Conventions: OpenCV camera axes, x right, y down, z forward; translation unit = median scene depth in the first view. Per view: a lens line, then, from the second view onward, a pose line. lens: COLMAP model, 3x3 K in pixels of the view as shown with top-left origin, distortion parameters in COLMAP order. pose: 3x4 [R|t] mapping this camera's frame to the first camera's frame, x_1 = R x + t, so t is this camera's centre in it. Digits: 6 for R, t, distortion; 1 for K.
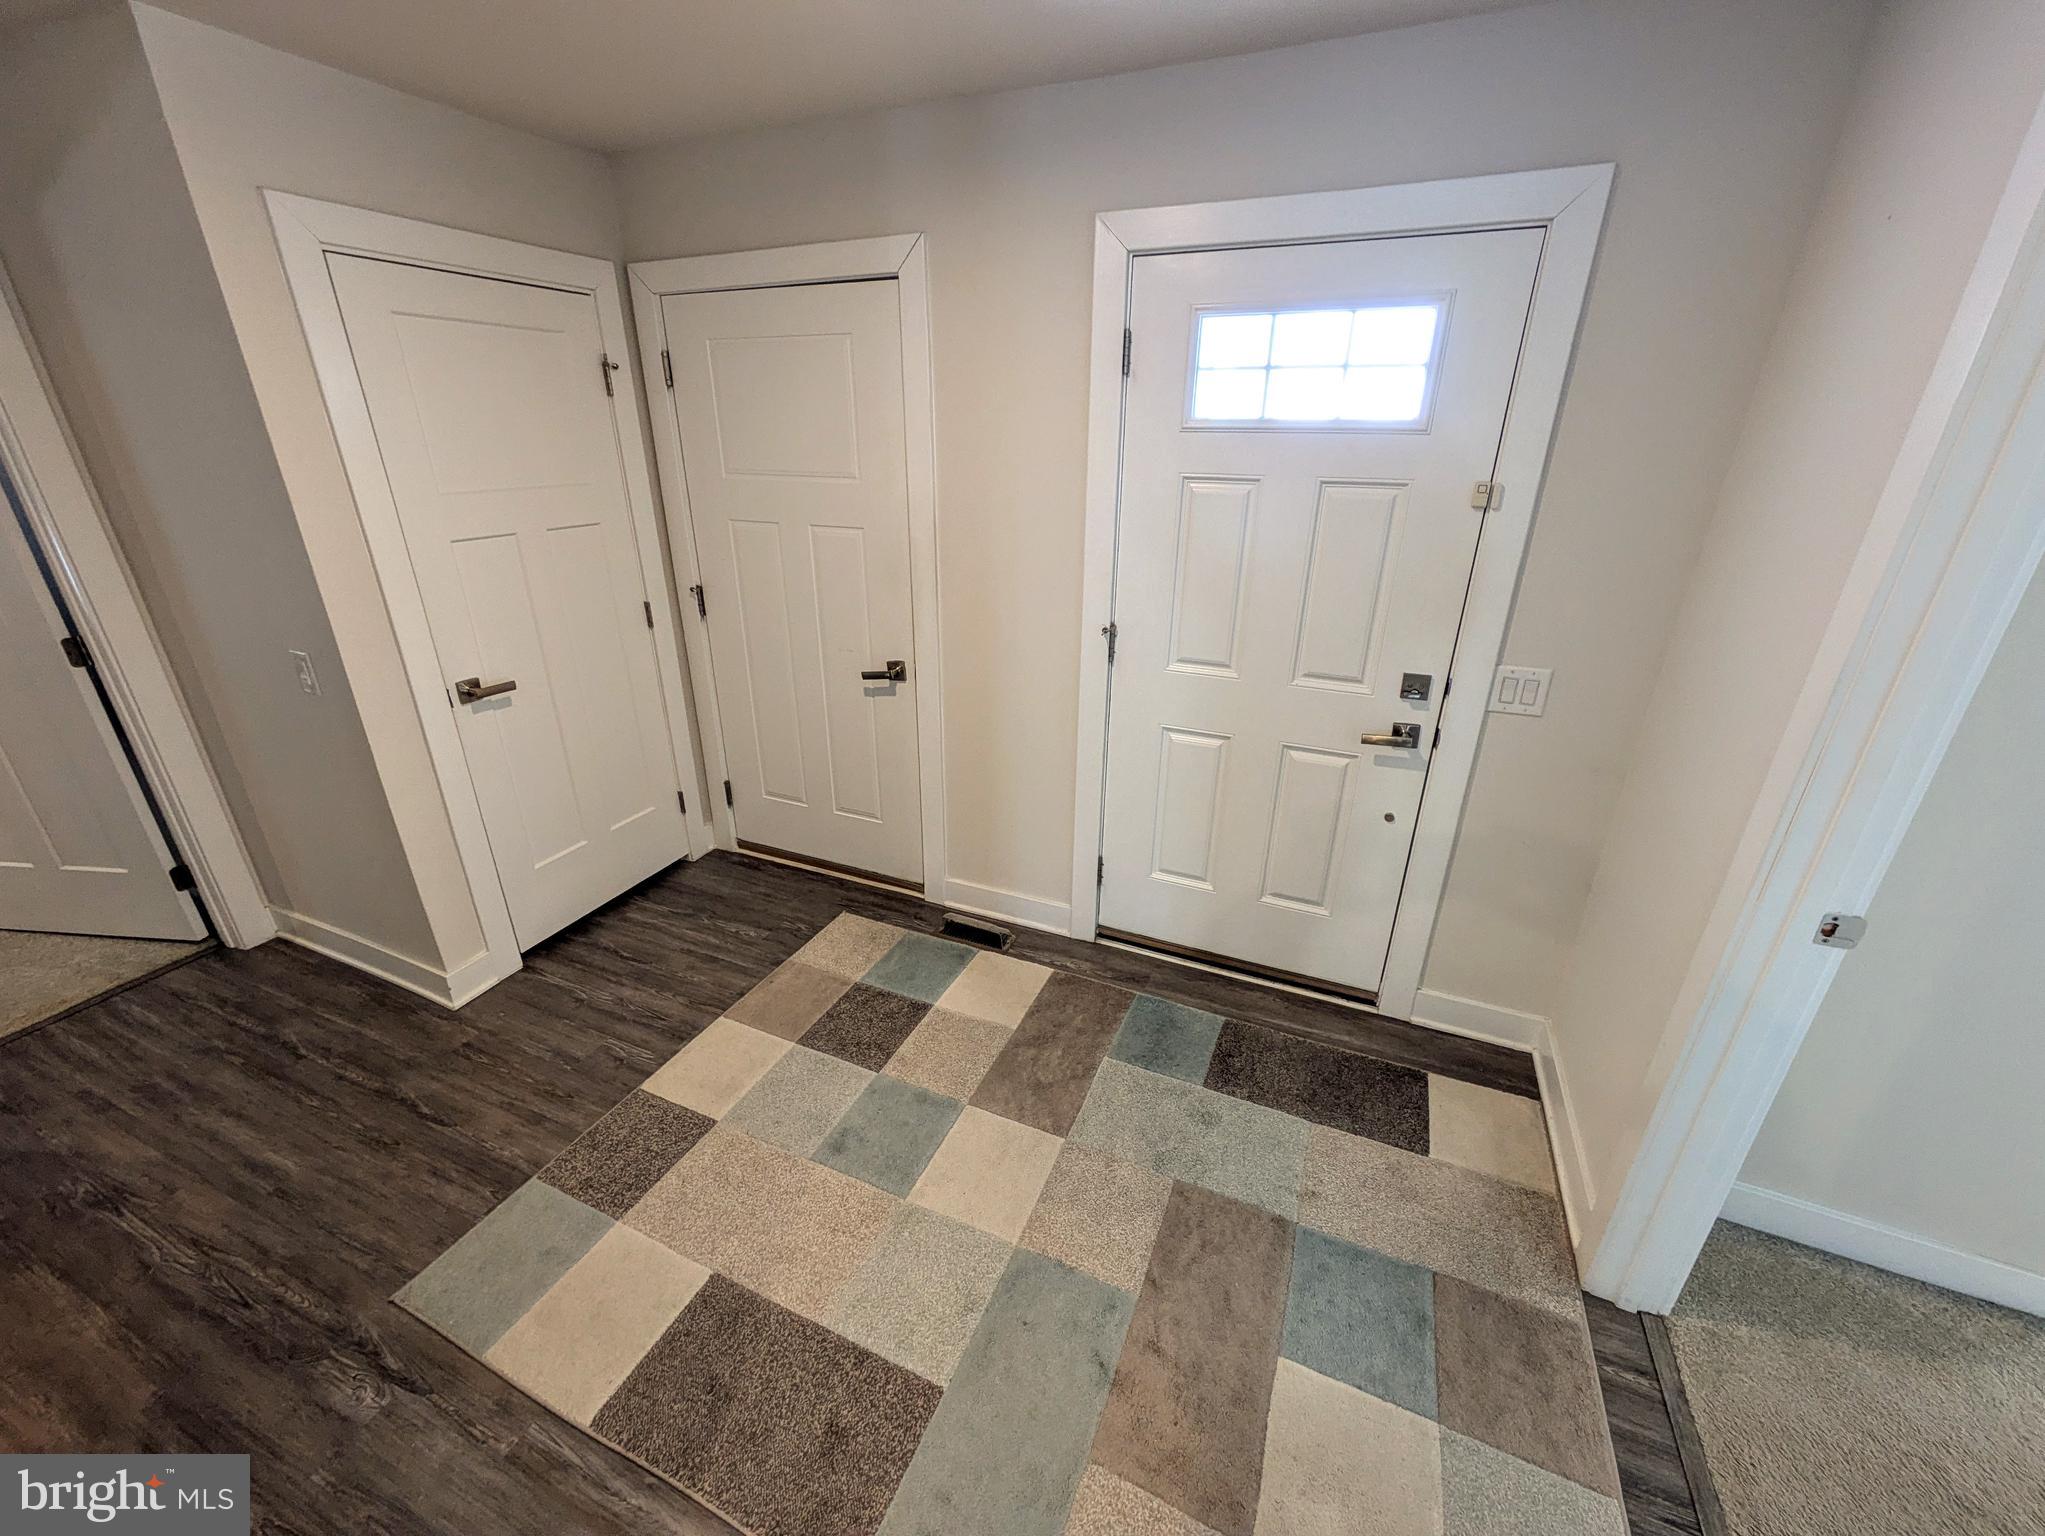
lens RADIAL K [[807.2, 0, 1018.0], [0, 807.2, 768.0], [0, 0, 1]] dist [-0.000331, 0.000628]
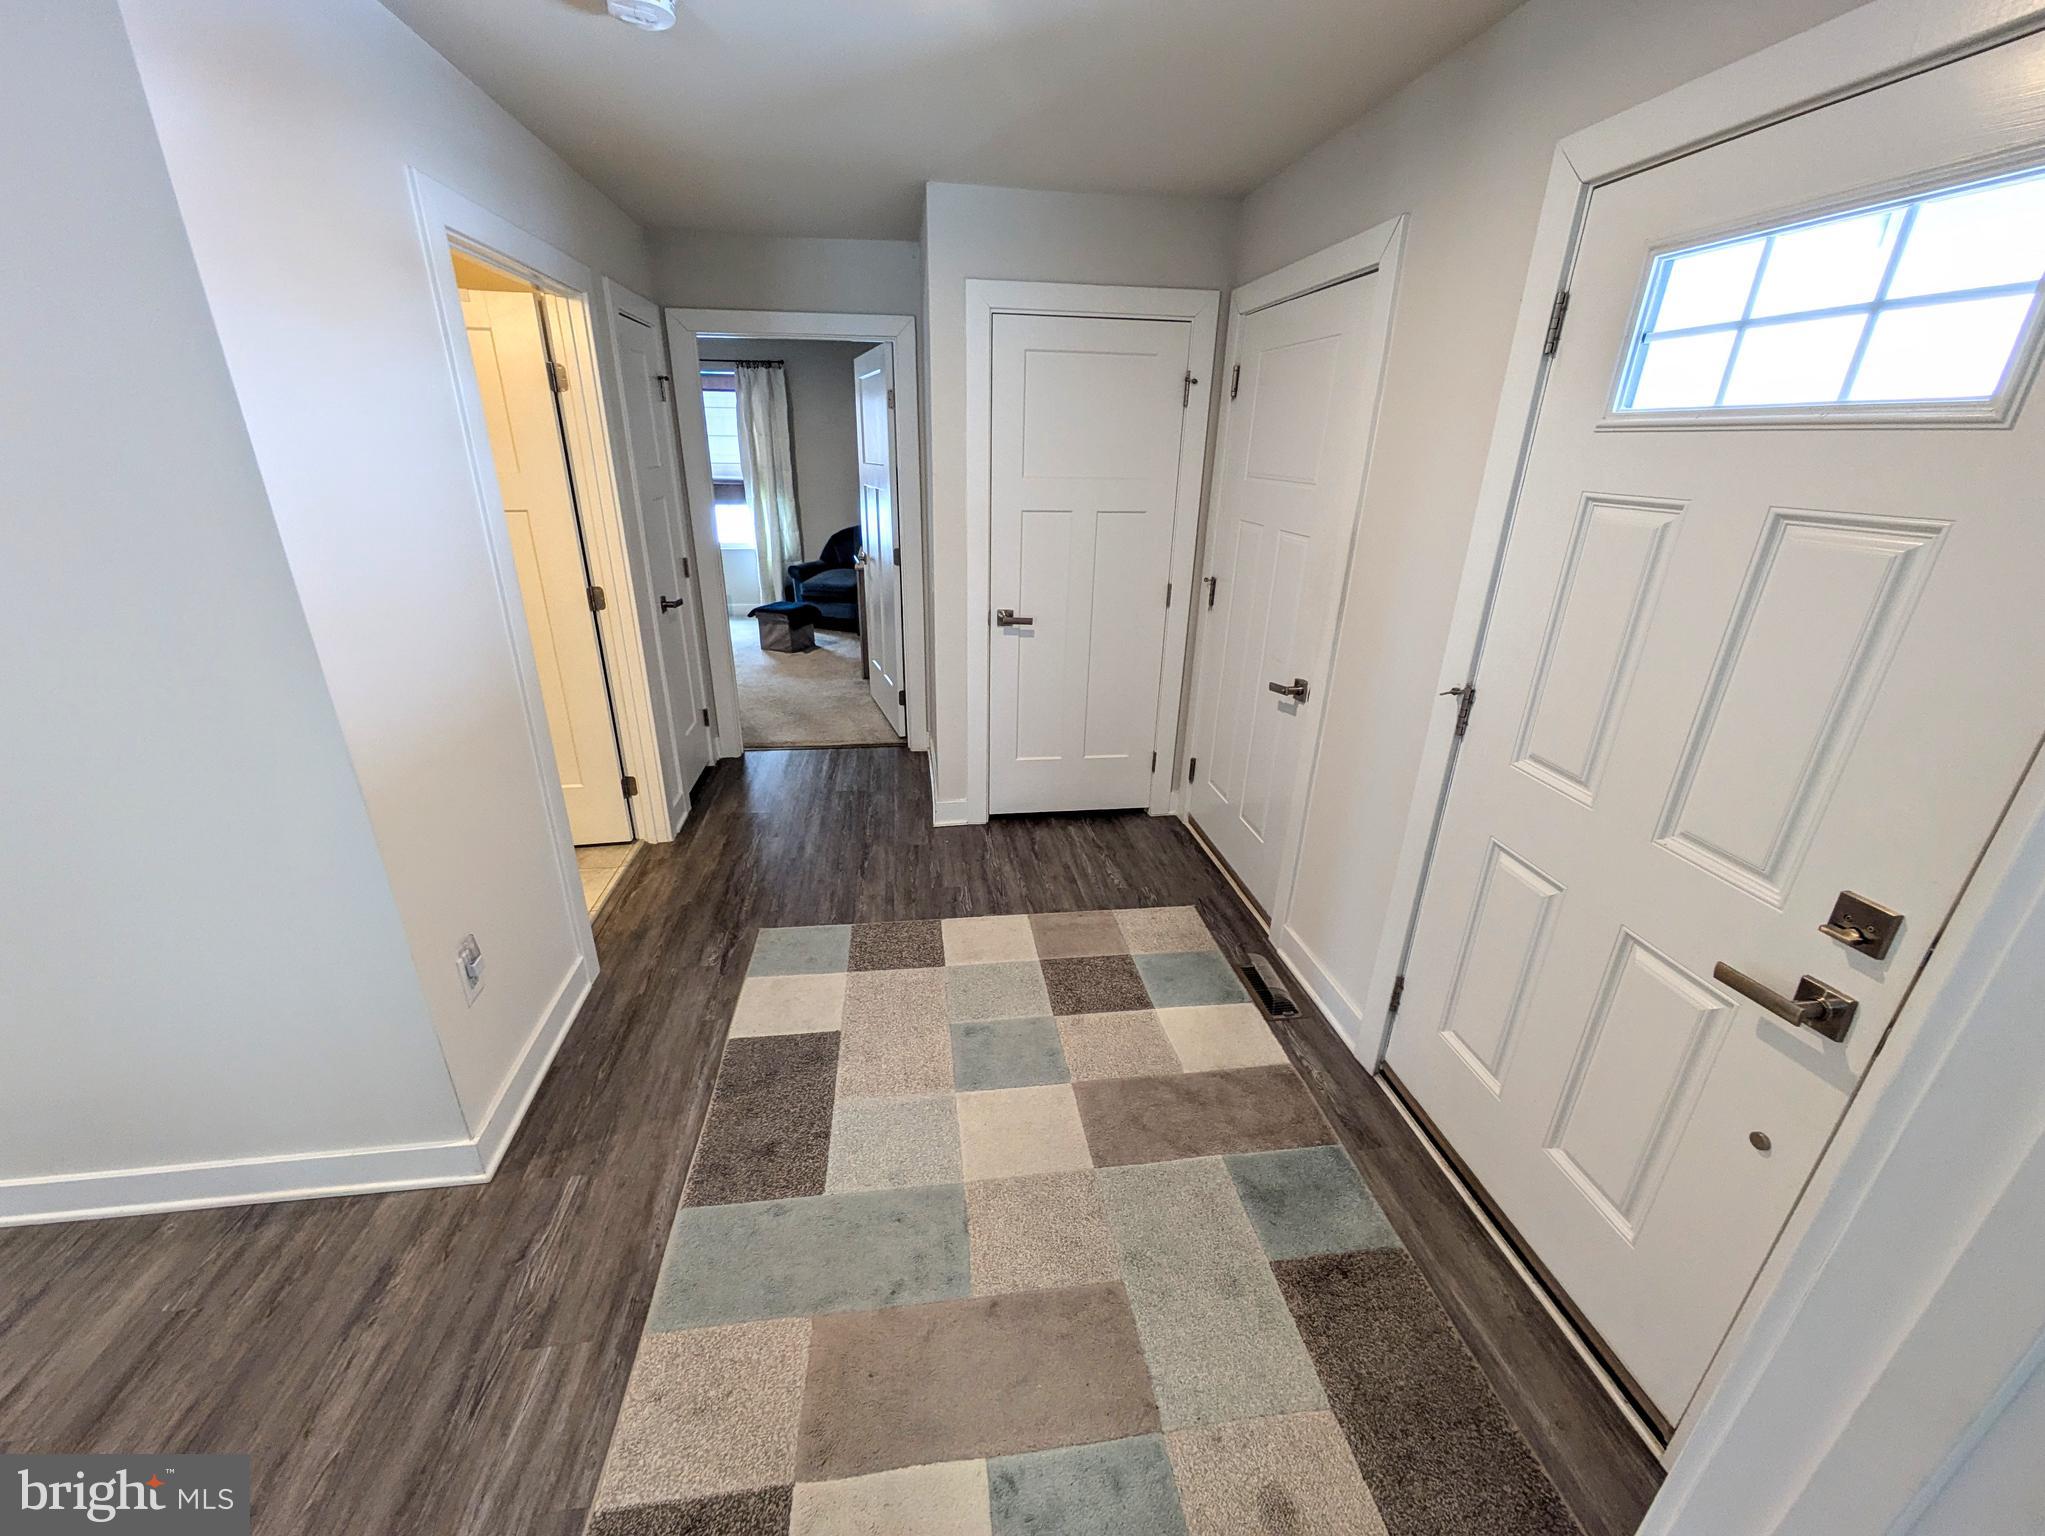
lens RADIAL K [[807.2, 0, 1018.0], [0, 807.2, 768.0], [0, 0, 1]] dist [-0.000331, 0.000628]
pose [[0.525855, 0.326663, -0.785346, 0.534141], [-0.348165, 0.925084, 0.151661, -0.077803], [0.776053, 0.193678, 0.600192, 0.239556]]
